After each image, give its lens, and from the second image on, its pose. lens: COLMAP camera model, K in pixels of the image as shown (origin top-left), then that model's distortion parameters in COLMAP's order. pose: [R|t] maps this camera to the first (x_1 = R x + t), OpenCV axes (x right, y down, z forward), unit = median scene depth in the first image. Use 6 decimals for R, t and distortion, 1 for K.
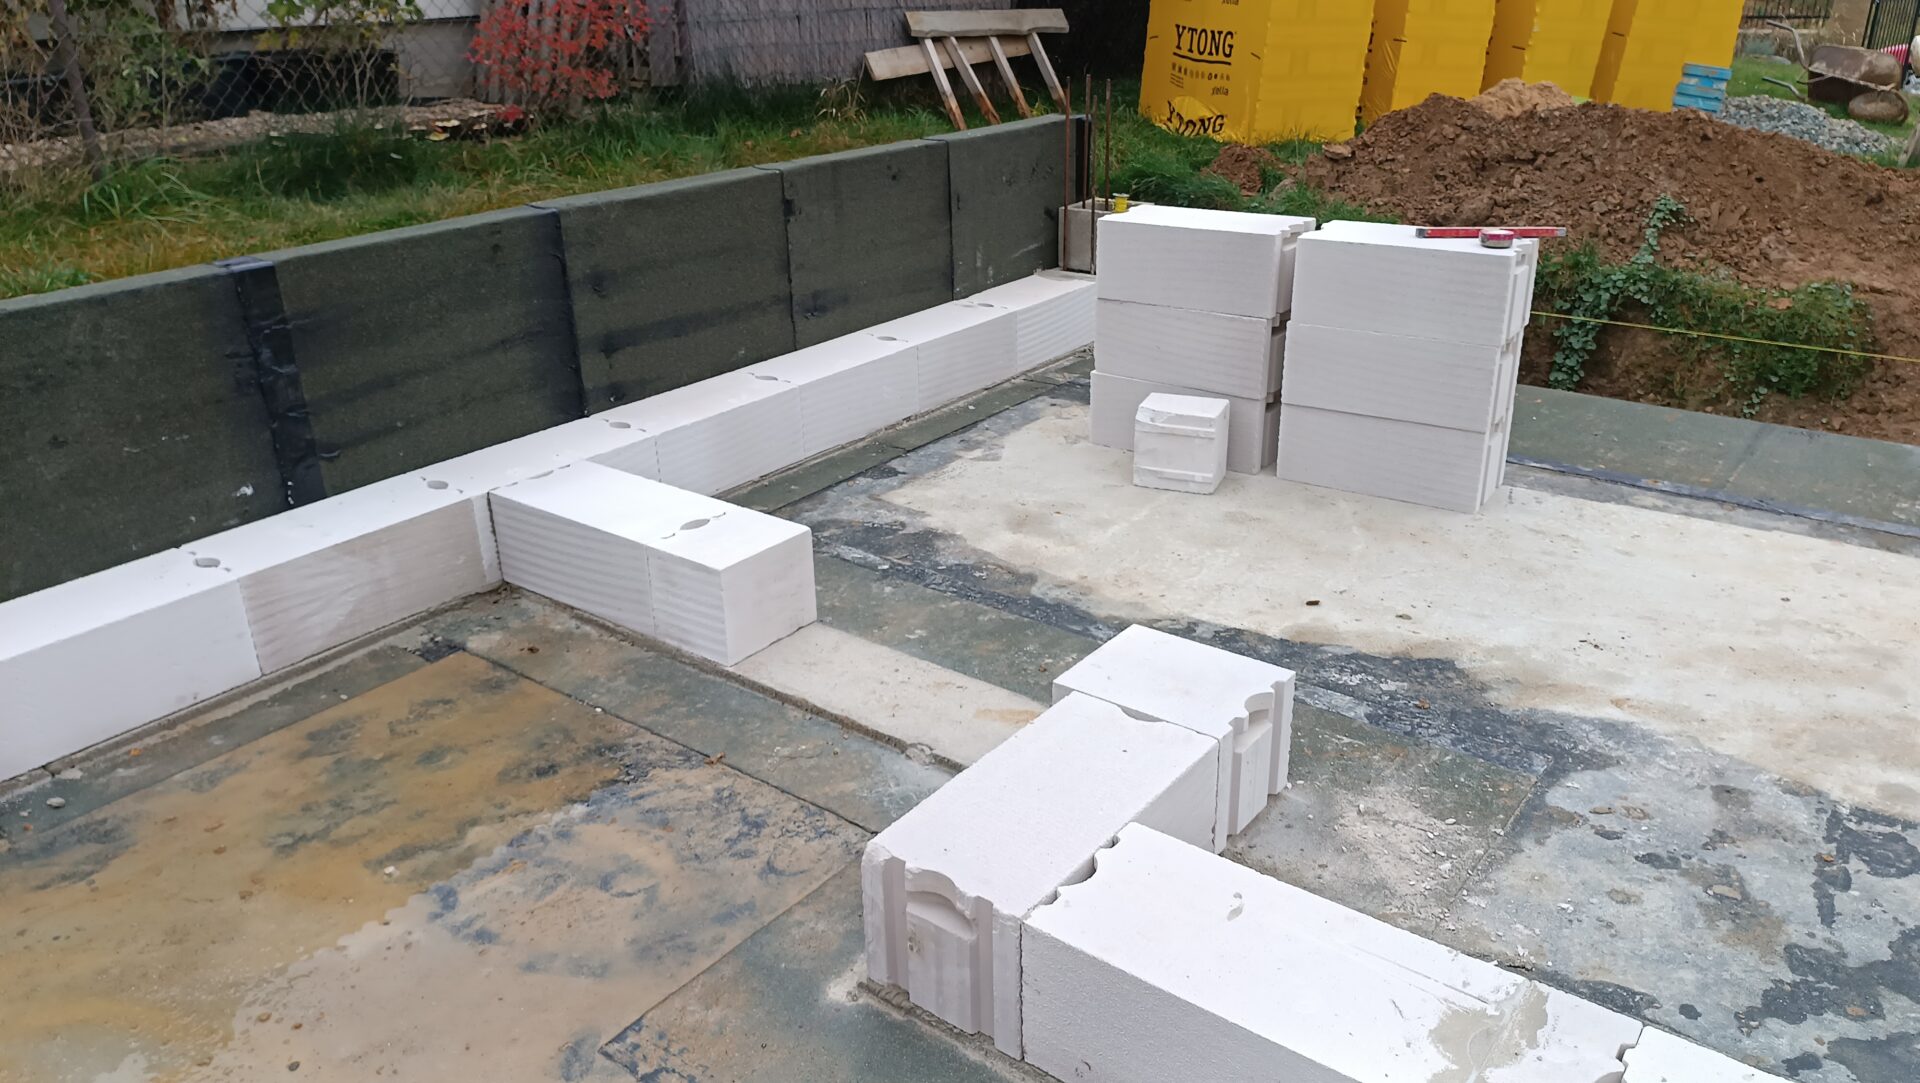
lens RADIAL K [[1370.7, 0, 966.2], [0, 1370.7, 545.3], [0, 0, 1]] dist [0.060513, -0.089282]
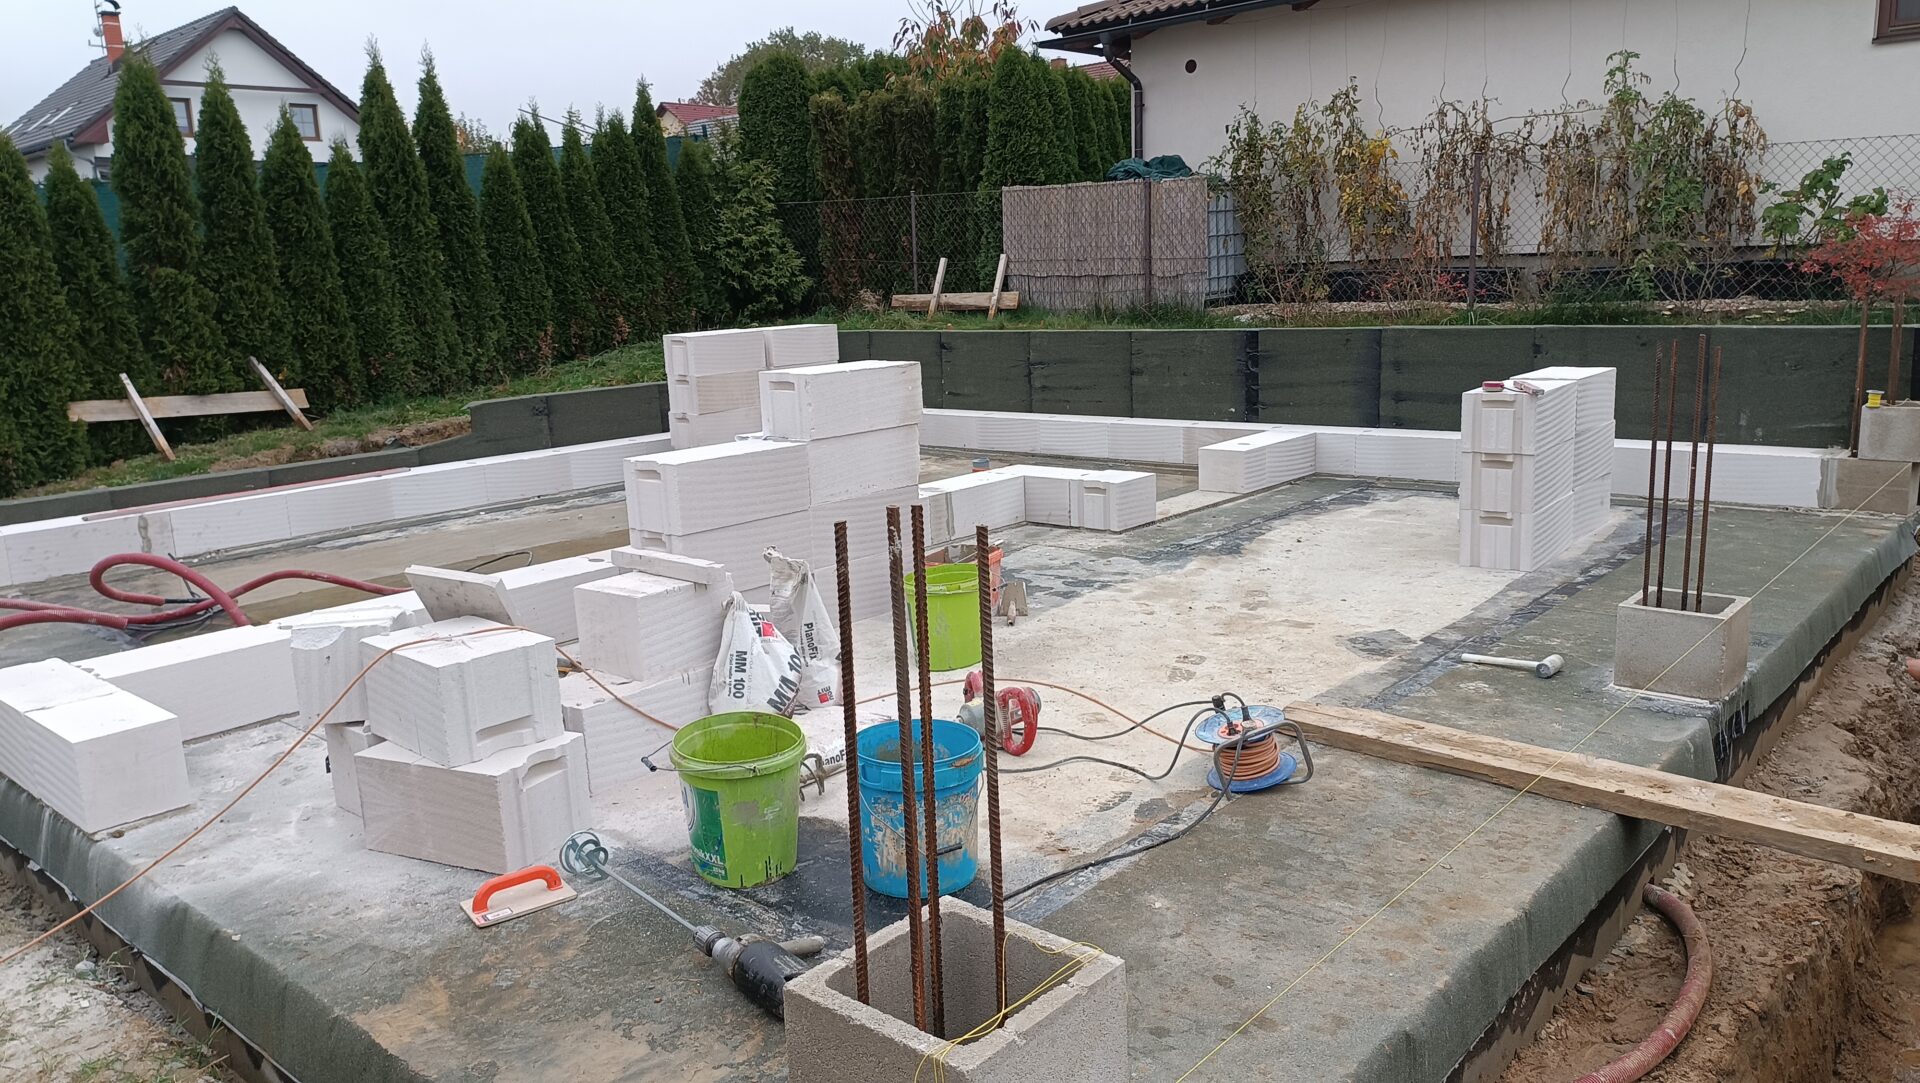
lens RADIAL K [[1370.7, 0, 962.6], [0, 1370.7, 578.1], [0, 0, 1]] dist [0.060513, -0.089282]
pose [[-0.068312, 0.243792, -0.967419, 2.215514], [-0.350947, 0.901837, 0.252046, -0.236661], [0.933900, 0.356730, 0.023952, 0.557085]]
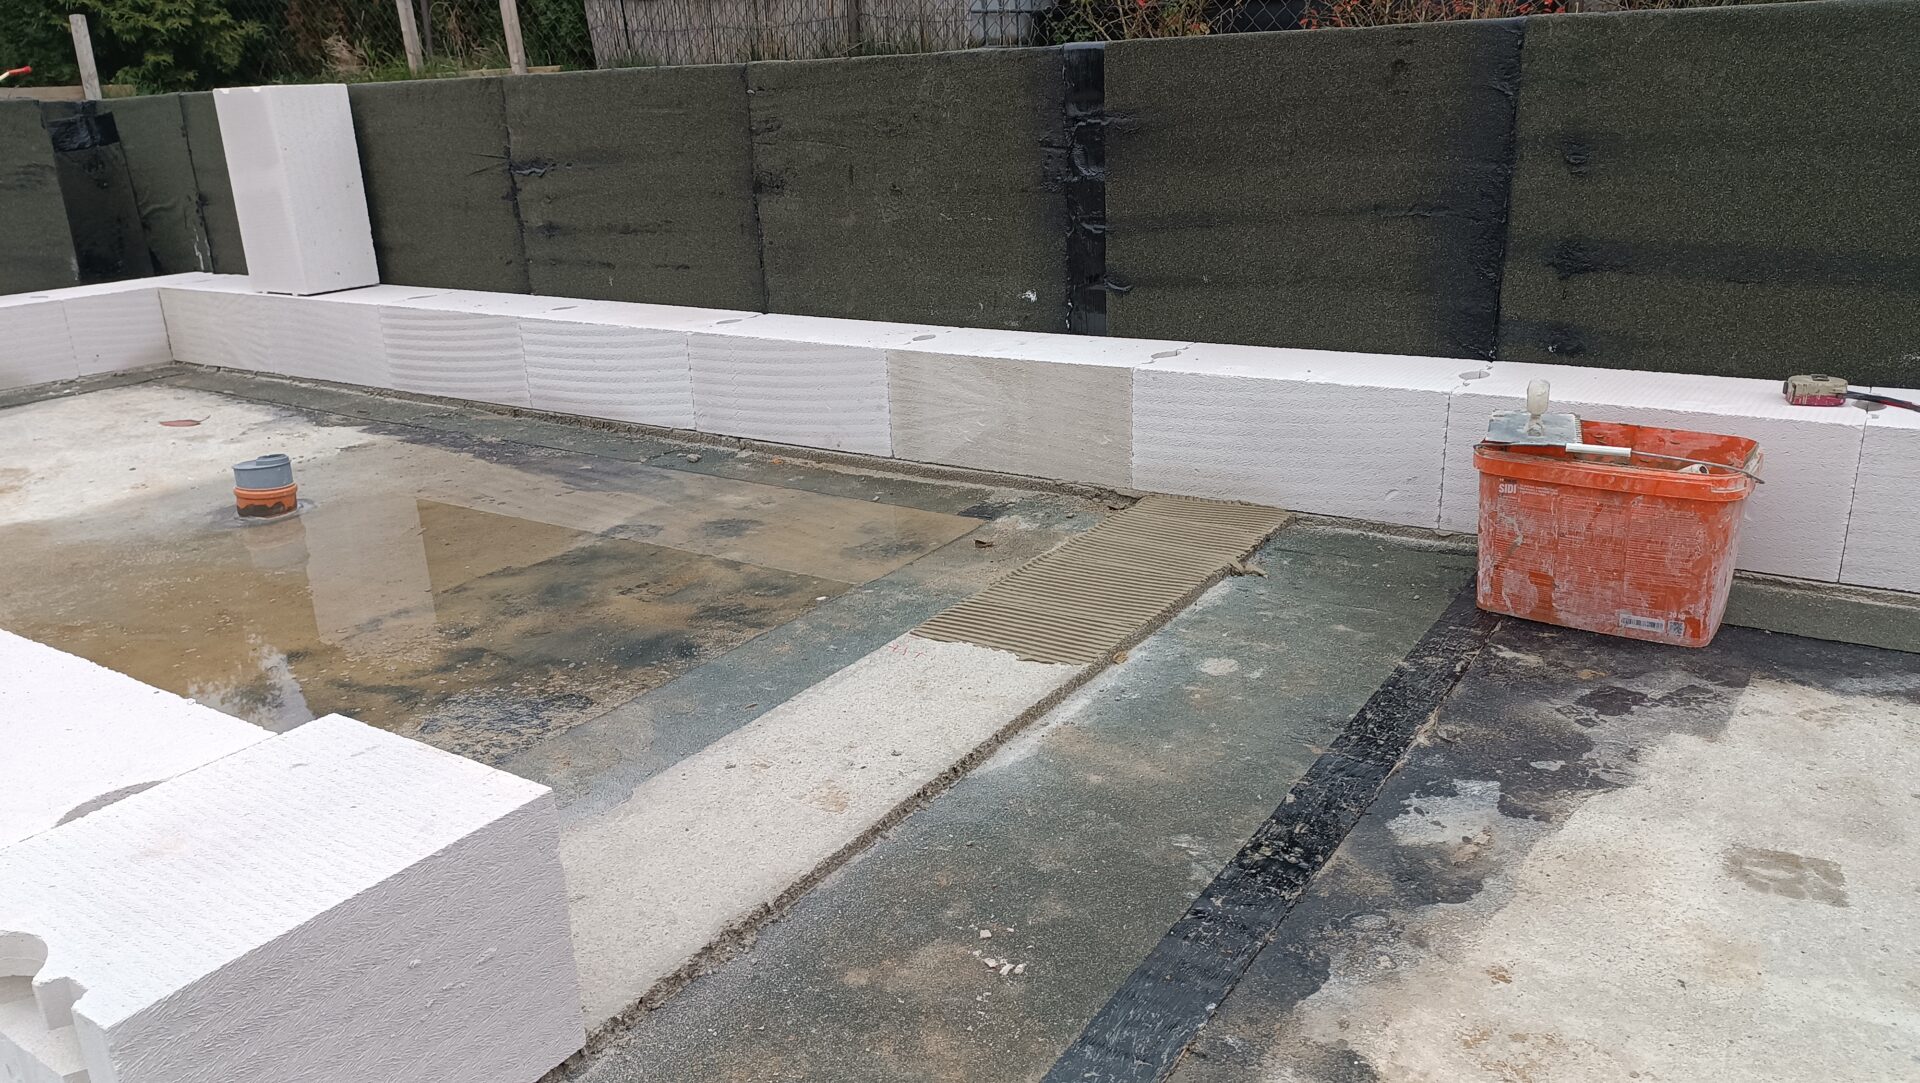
lens RADIAL K [[1370.7, 0, 978.5], [0, 1370.7, 552.7], [0, 0, 1]] dist [0.060513, -0.089282]
pose [[0.080479, 0.334168, -0.939071, 0.405203], [-0.359777, 0.888353, 0.285287, -0.136705], [0.929561, 0.314897, 0.191720, 0.844162]]
